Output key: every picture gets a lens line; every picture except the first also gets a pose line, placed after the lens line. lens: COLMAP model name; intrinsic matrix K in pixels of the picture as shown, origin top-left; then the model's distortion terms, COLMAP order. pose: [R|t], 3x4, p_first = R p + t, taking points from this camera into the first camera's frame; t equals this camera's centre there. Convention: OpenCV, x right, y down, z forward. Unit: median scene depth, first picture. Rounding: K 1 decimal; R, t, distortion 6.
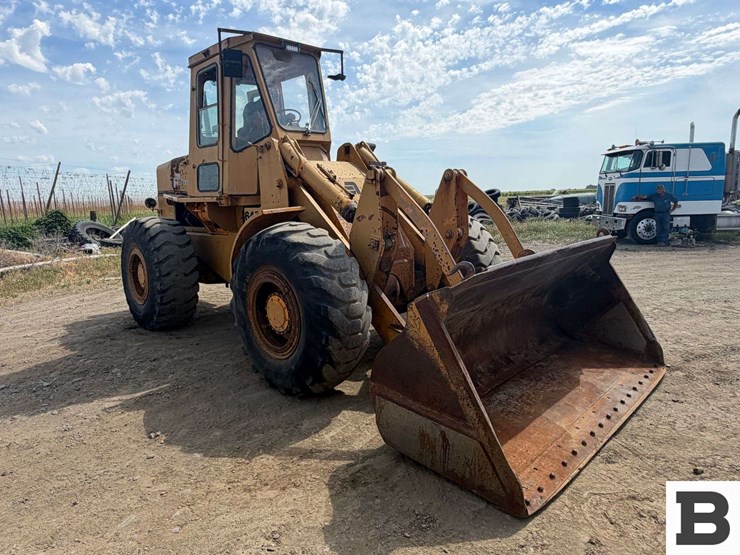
lens RADIAL K [[475.1, 0, 359.6], [0, 475.1, 274.8], [0, 0, 1]] dist [-0.000695, 0.002300]
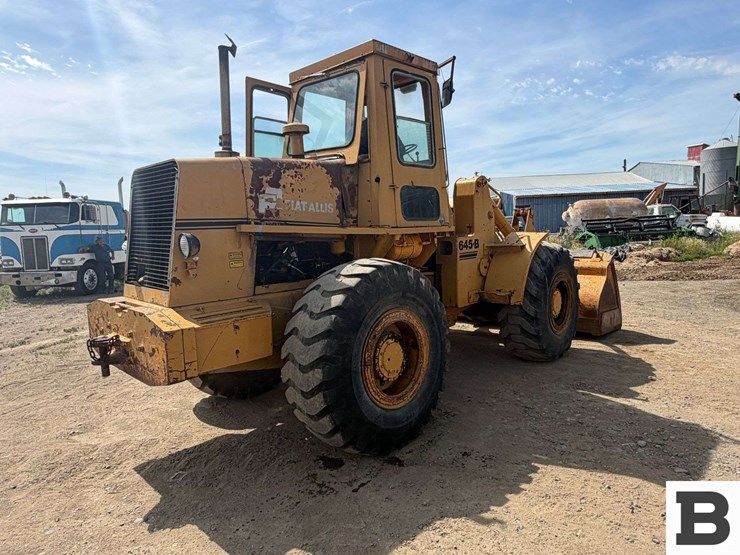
lens RADIAL K [[475.1, 0, 365.5], [0, 475.1, 273.6], [0, 0, 1]] dist [-0.000695, 0.002300]
pose [[-0.029221, -0.068627, 0.997214, -0.446965], [0.203114, 0.976419, 0.073147, -0.064615], [-0.978719, 0.204686, -0.014593, 0.440921]]
